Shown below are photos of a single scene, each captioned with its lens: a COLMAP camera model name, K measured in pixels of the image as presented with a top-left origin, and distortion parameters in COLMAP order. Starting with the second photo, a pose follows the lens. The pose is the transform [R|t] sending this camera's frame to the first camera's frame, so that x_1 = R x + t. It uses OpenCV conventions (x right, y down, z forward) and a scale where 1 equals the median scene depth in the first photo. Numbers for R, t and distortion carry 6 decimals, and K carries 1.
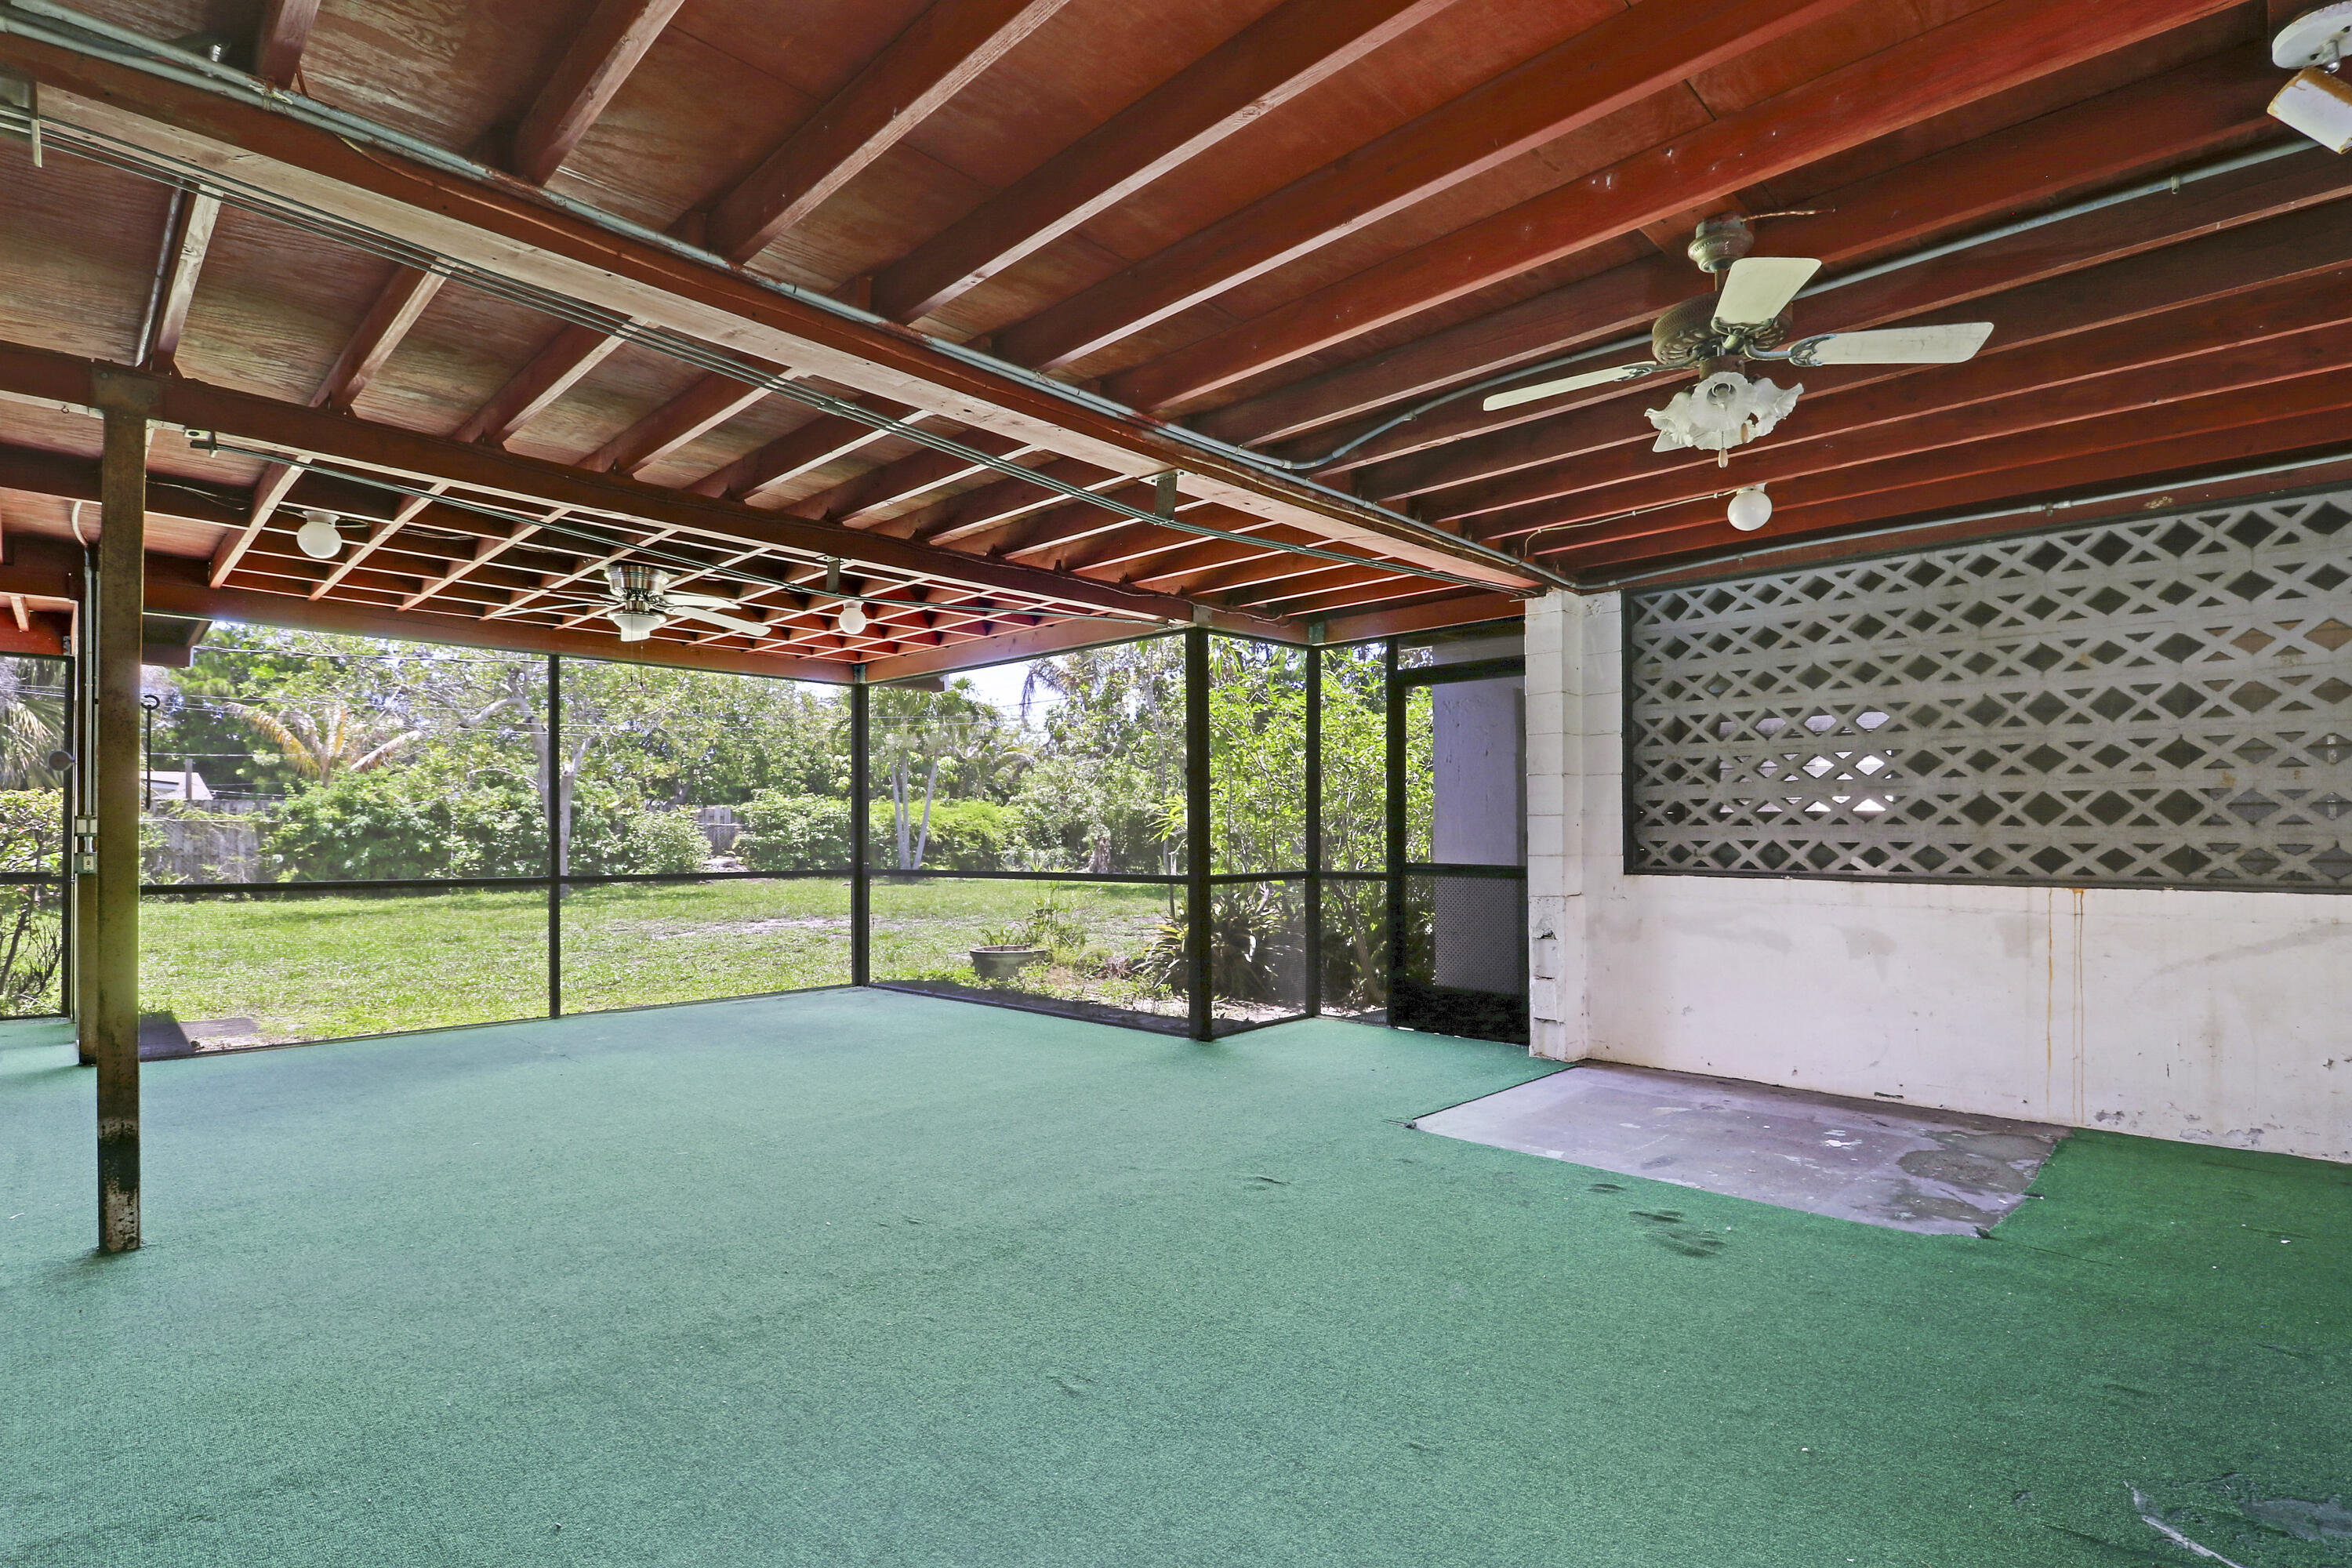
lens RADIAL K [[1118.2, 0, 1176.3], [0, 1118.2, 806.3], [0, 0, 1]] dist [-0.000363, -0.004852]
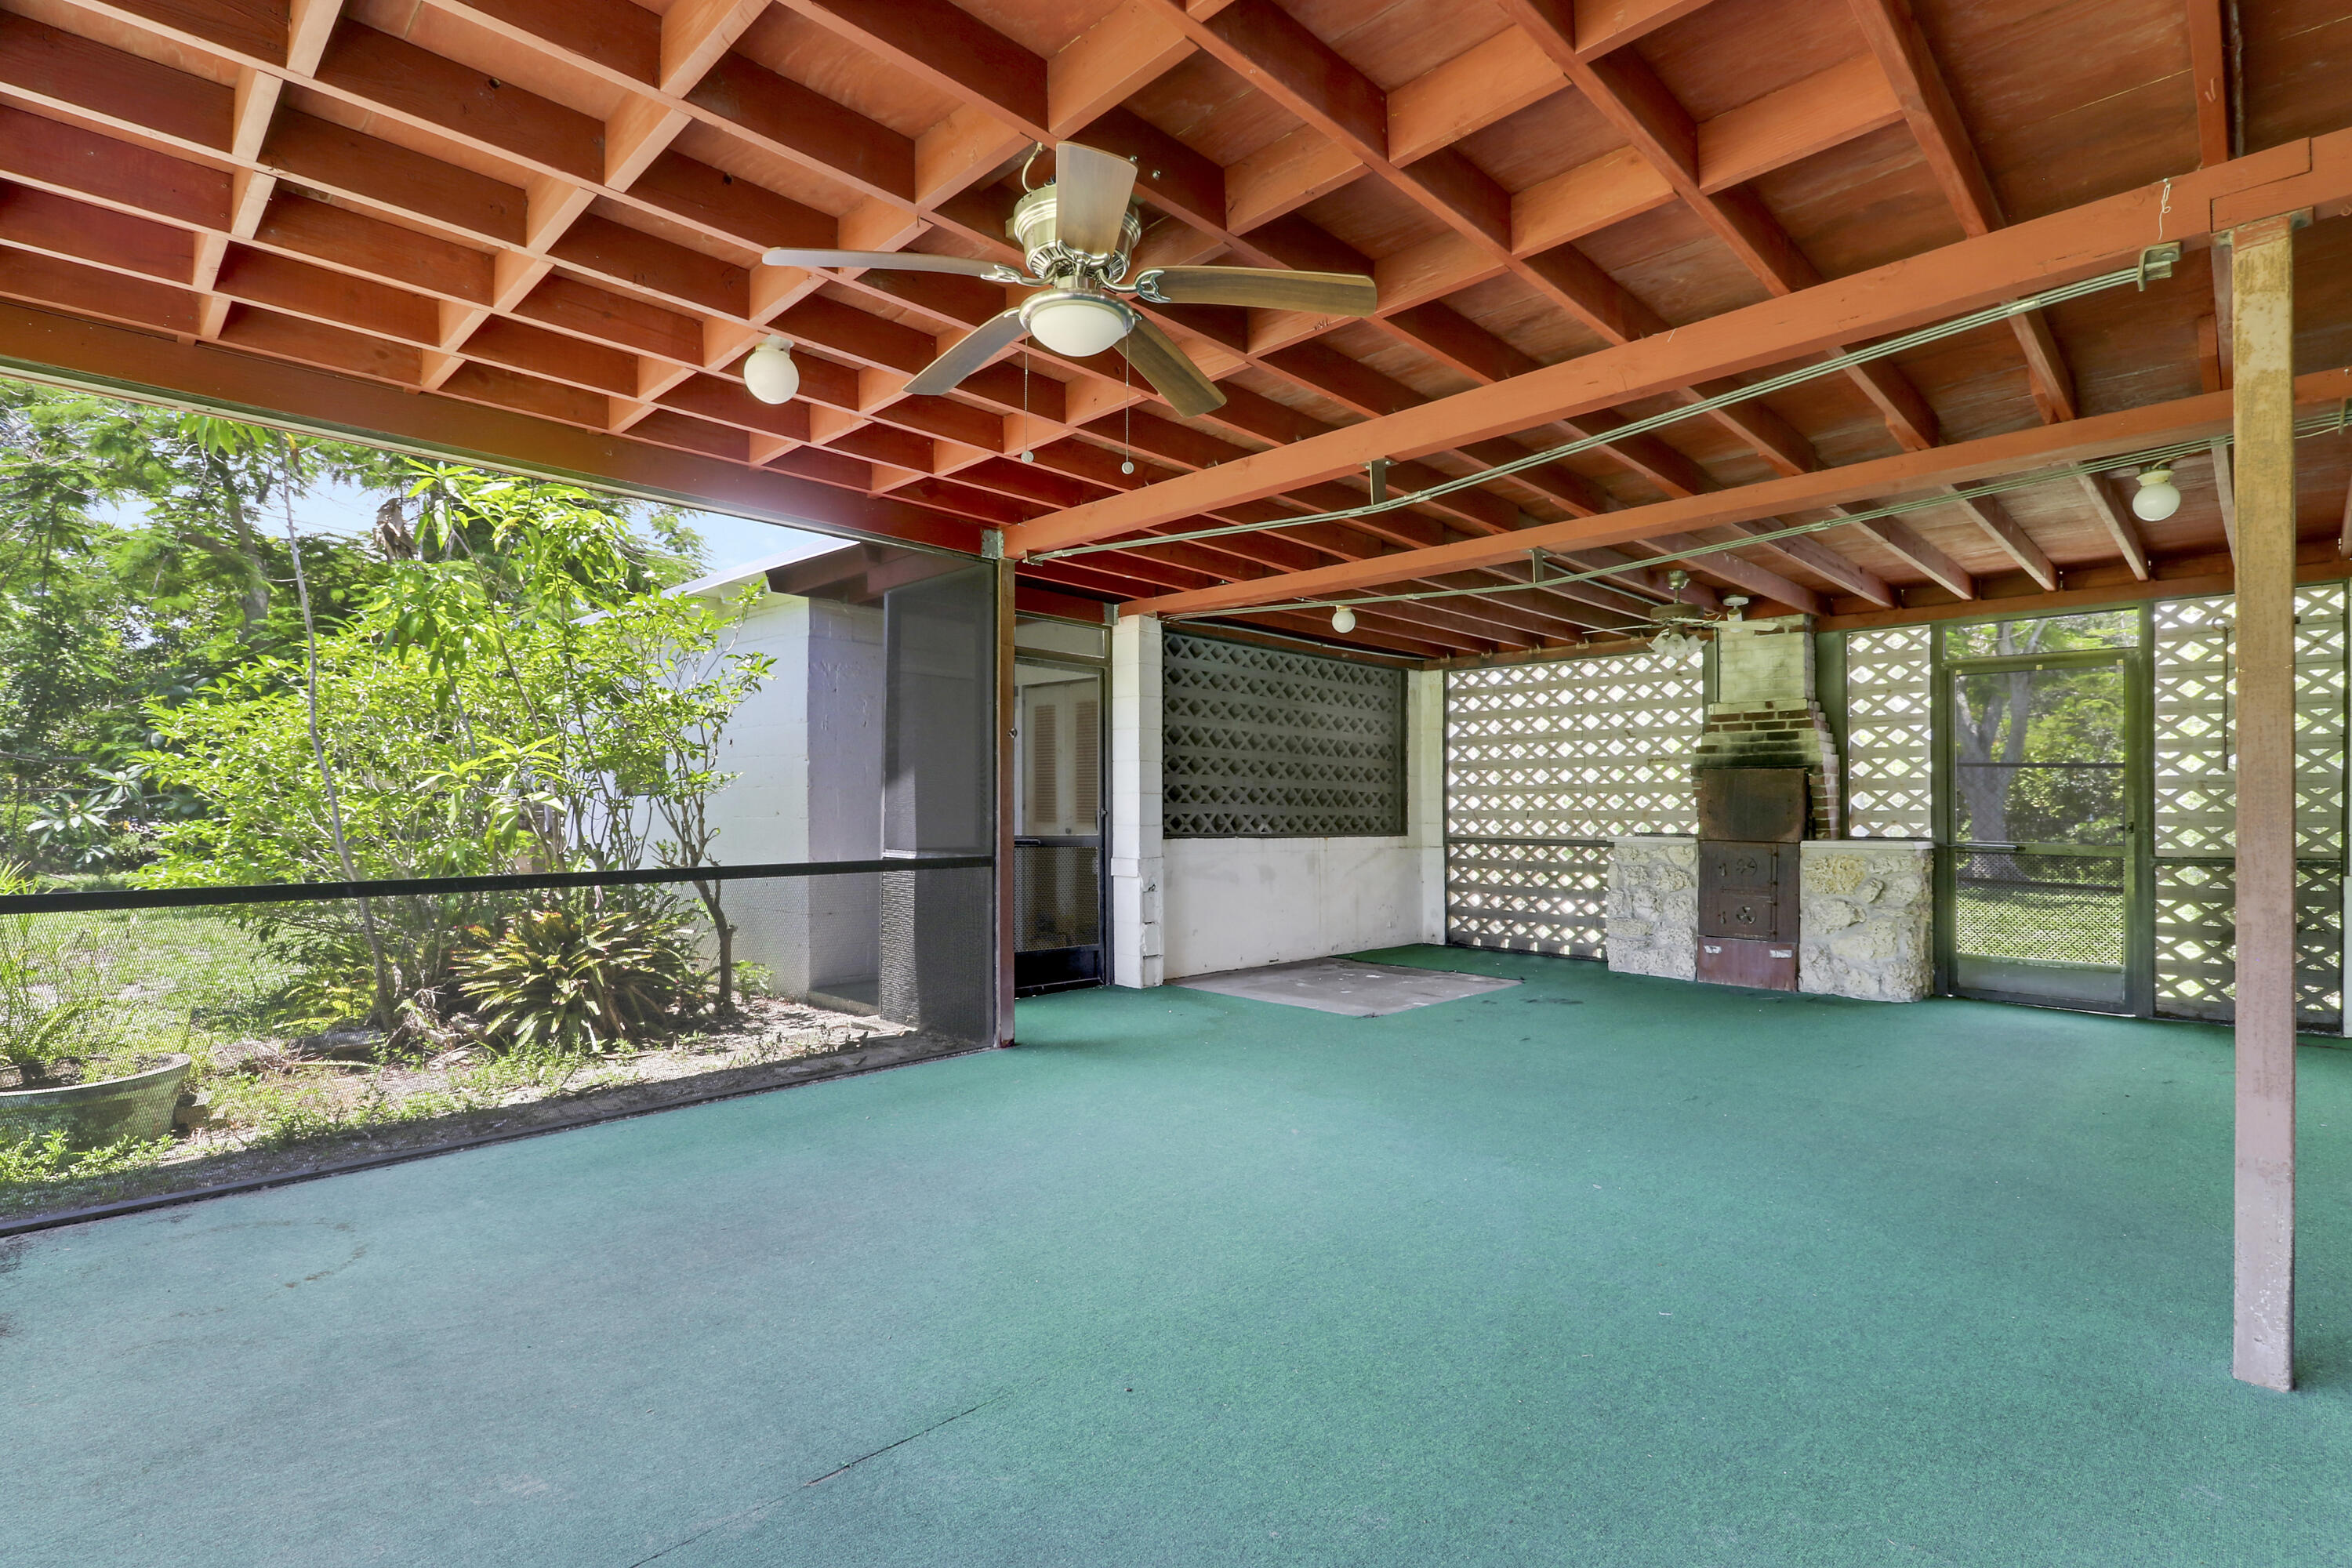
lens RADIAL K [[1118.2, 0, 1176.3], [0, 1118.2, 806.3], [0, 0, 1]] dist [-0.000363, -0.004852]
pose [[0.005741, 0.011507, 0.999917, -0.990642], [-0.027203, 0.999566, -0.011346, 0.037994], [-0.999613, -0.027136, 0.006051, 1.013647]]
